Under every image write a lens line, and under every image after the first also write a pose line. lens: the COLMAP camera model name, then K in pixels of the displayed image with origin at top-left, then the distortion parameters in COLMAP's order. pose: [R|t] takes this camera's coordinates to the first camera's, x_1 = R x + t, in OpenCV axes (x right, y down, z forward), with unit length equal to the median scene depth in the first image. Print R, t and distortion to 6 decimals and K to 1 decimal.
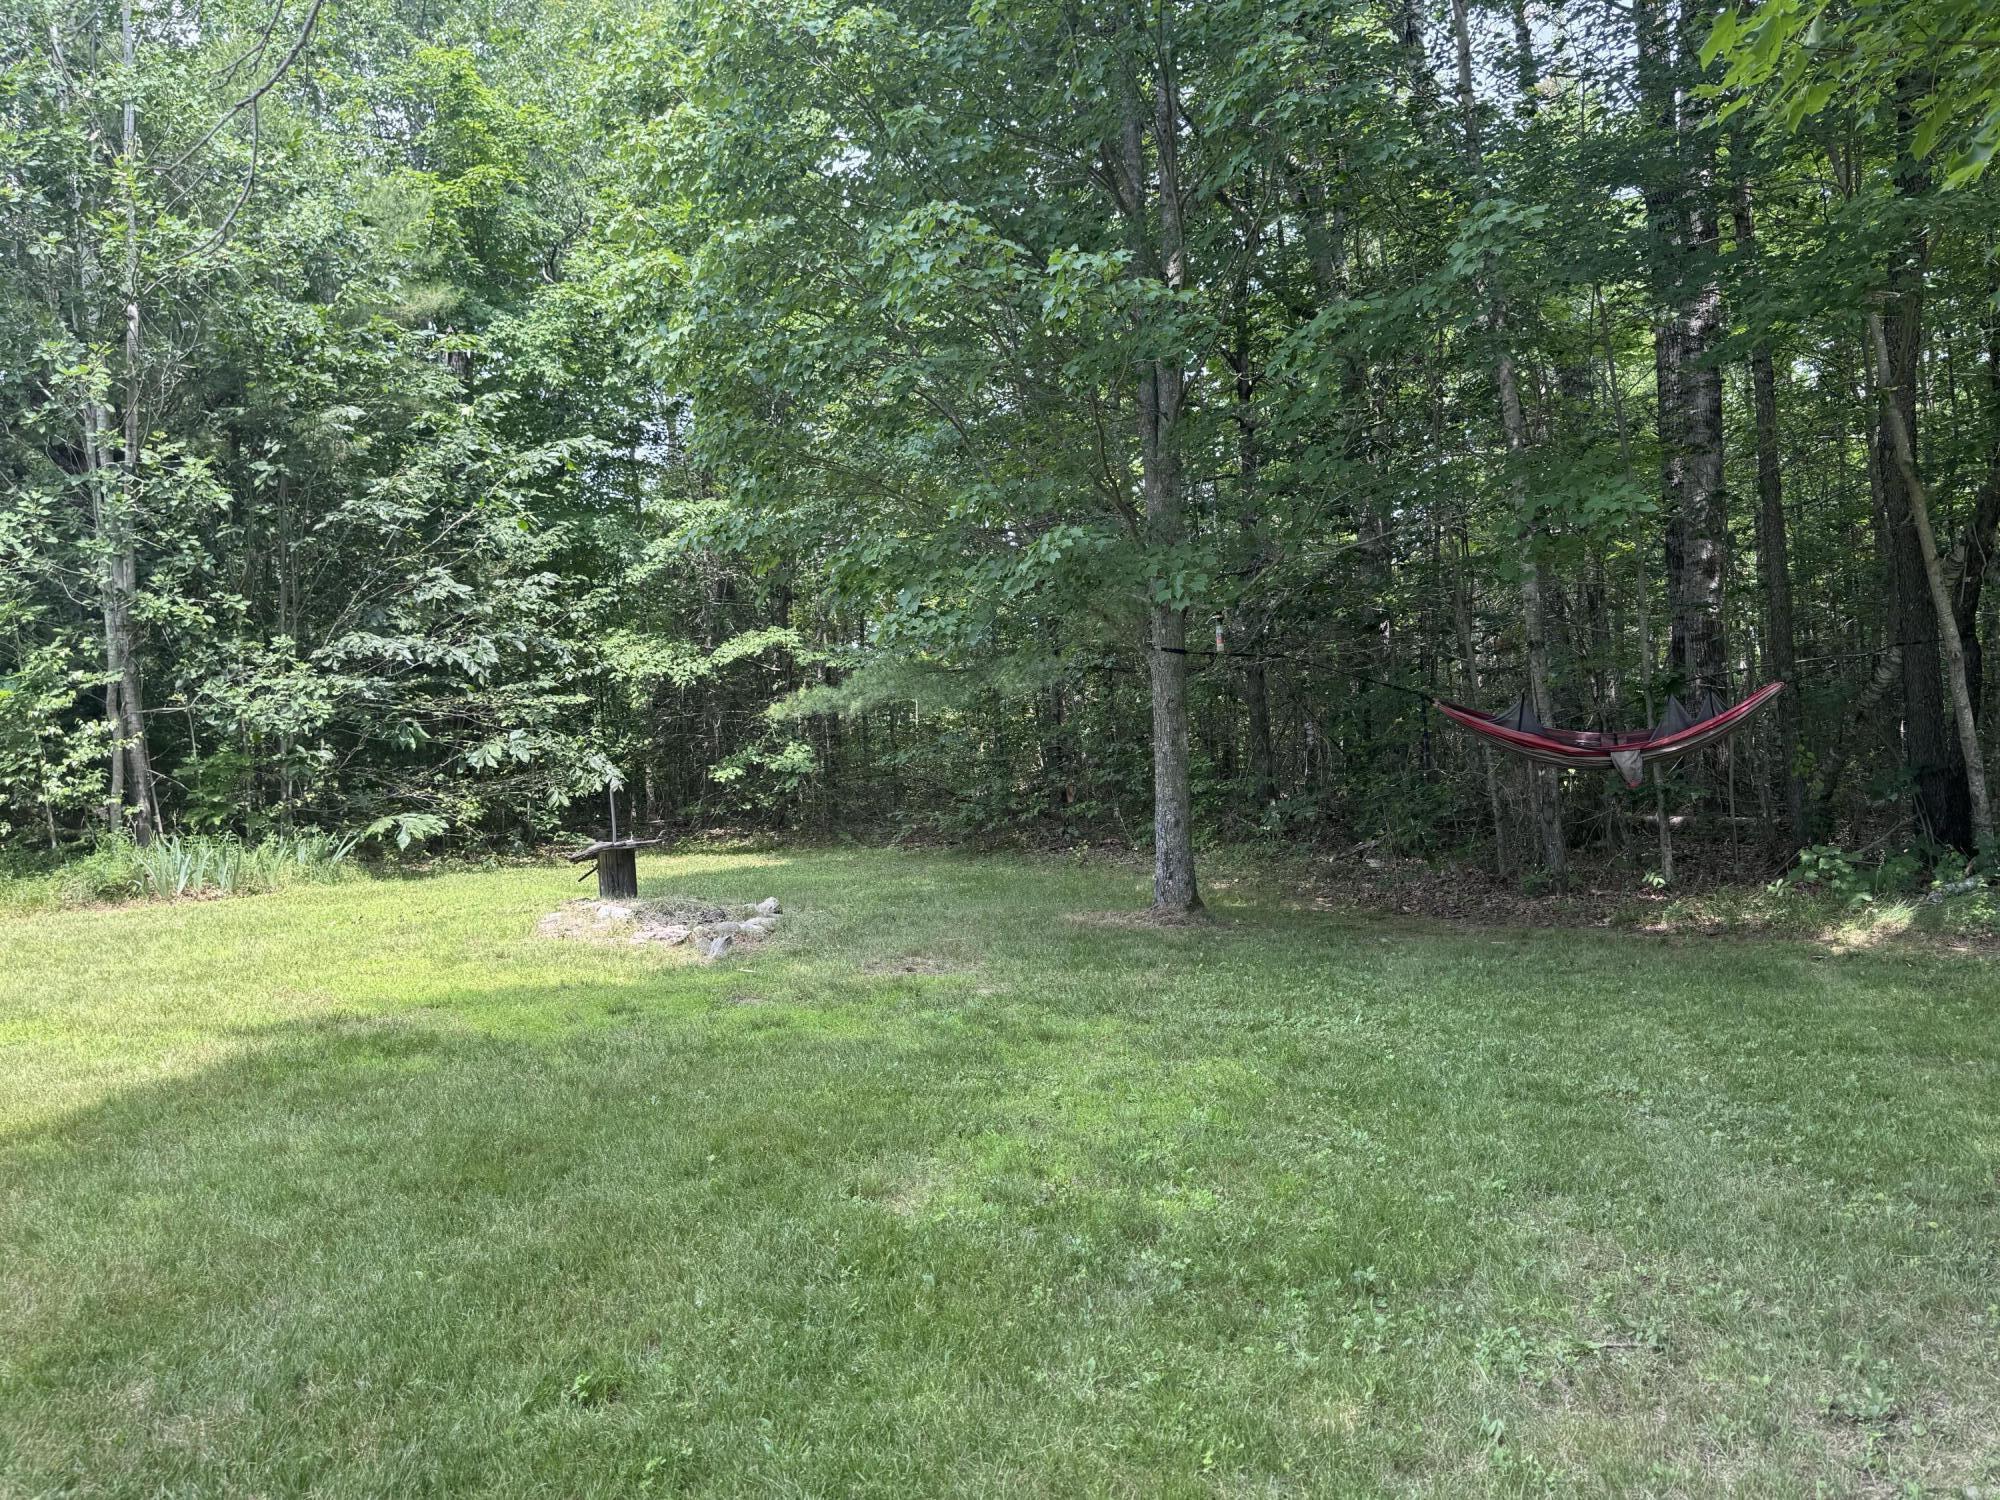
lens RADIAL K [[1420.8, 0, 1000.0], [0, 1420.8, 750.0], [0, 0, 1]] dist [-0.002326, -0.001957]
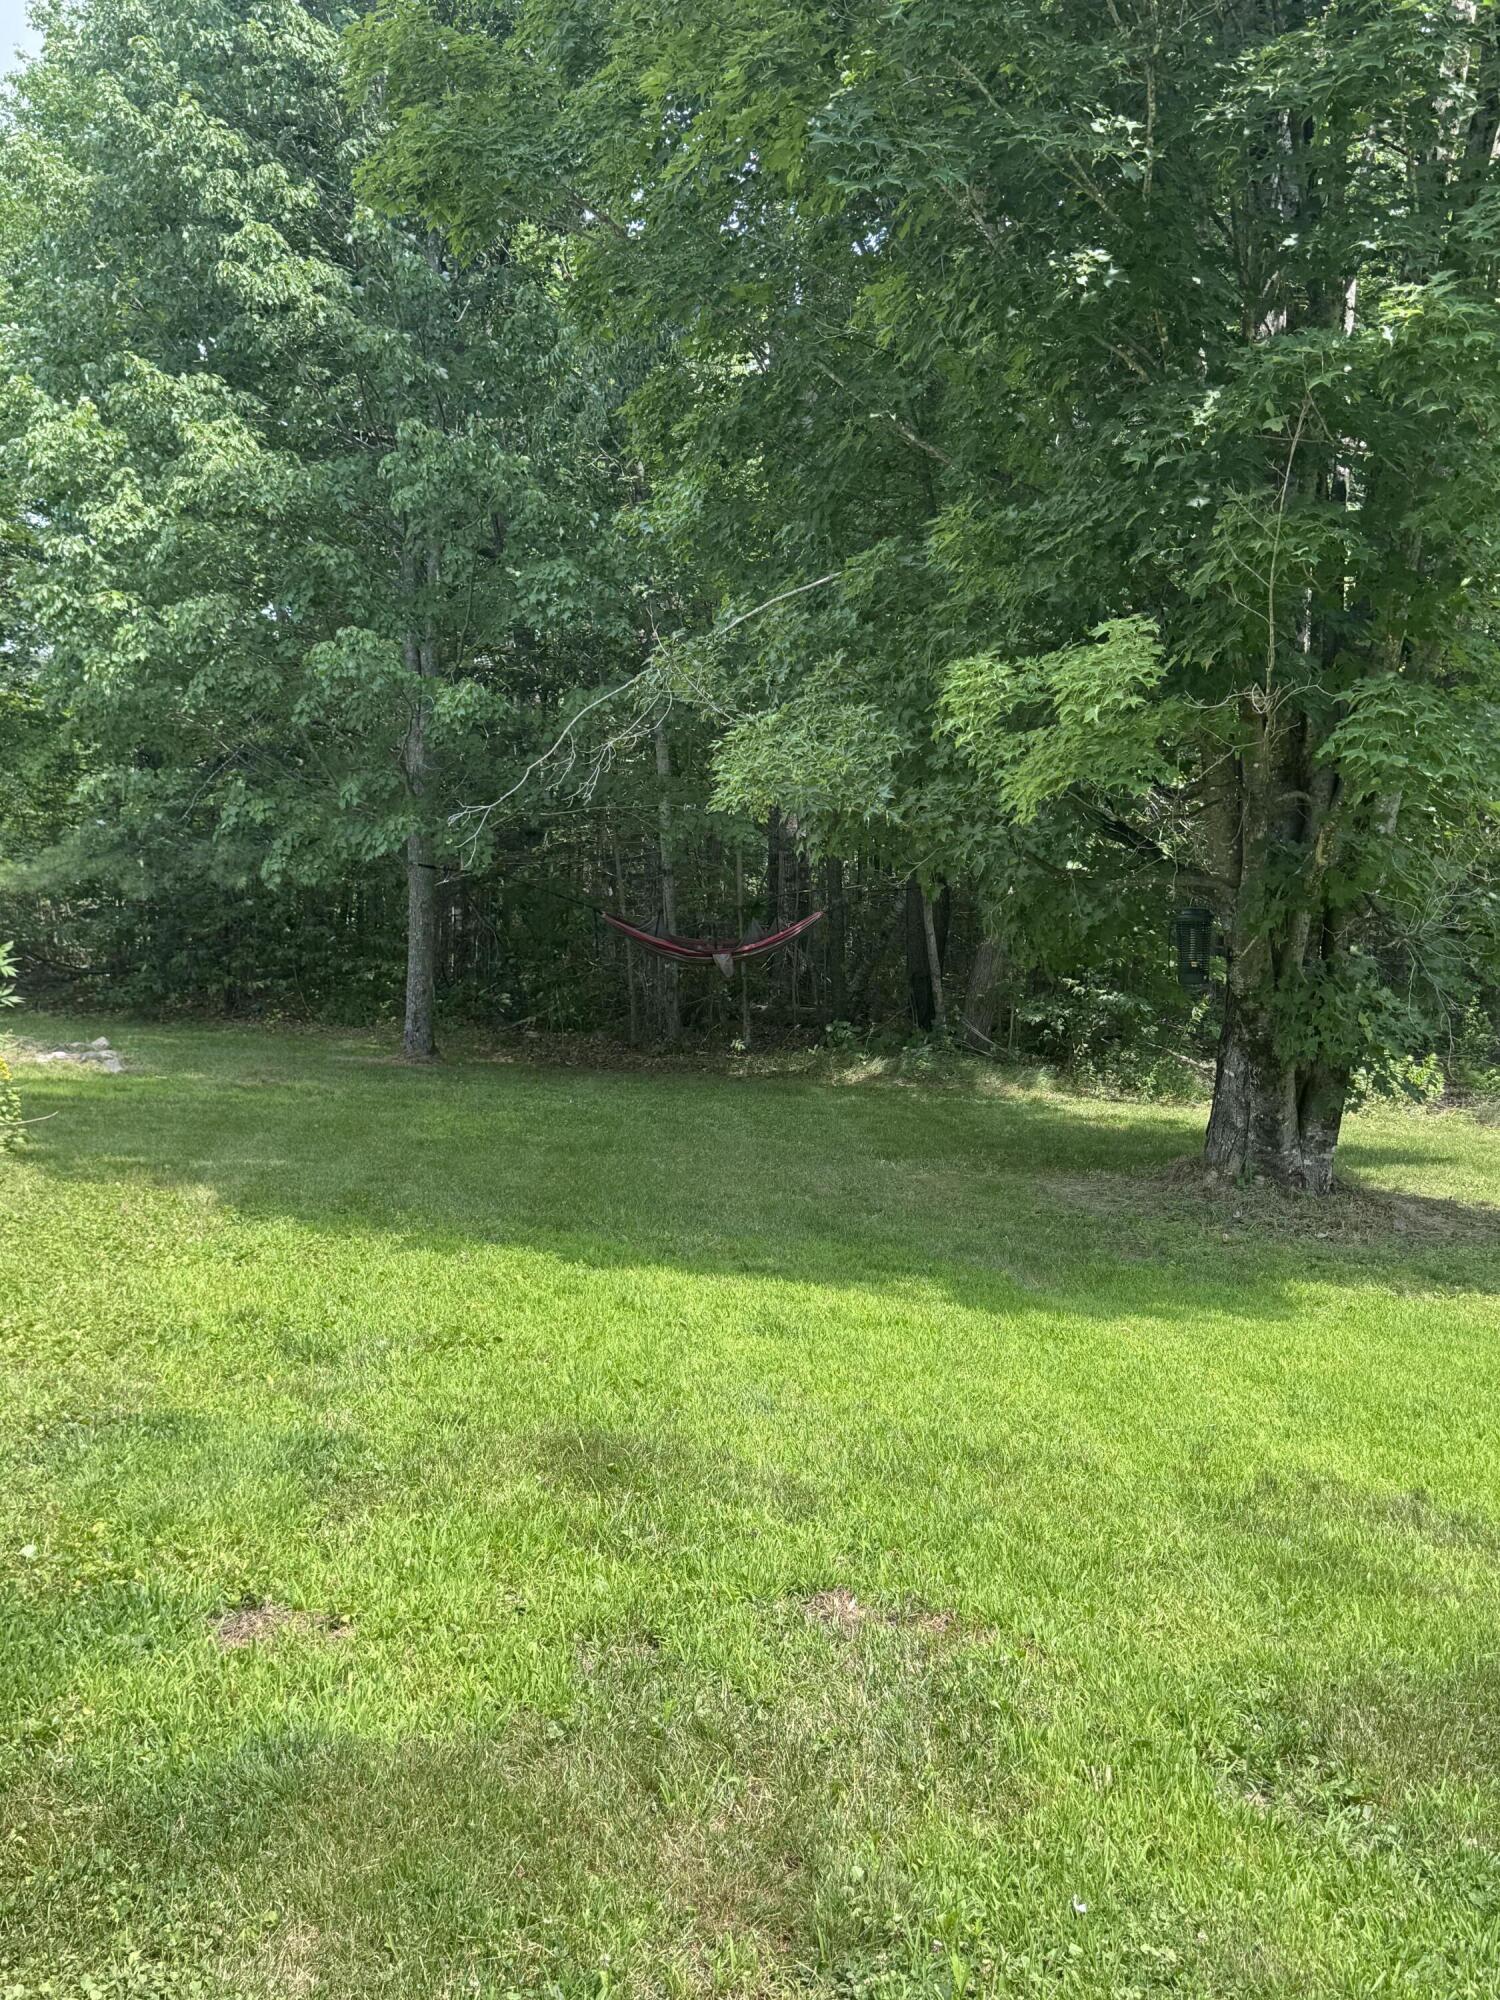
lens RADIAL K [[2213.5, 0, 750.0], [0, 2213.5, 1000.0], [0, 0, 1]] dist [0.000737, -0.000017]
pose [[0.912066, 0.033611, 0.408663, -0.465914], [-0.047956, 0.998539, 0.024905, -0.009508], [-0.407229, -0.042313, 0.912345, -1.097764]]
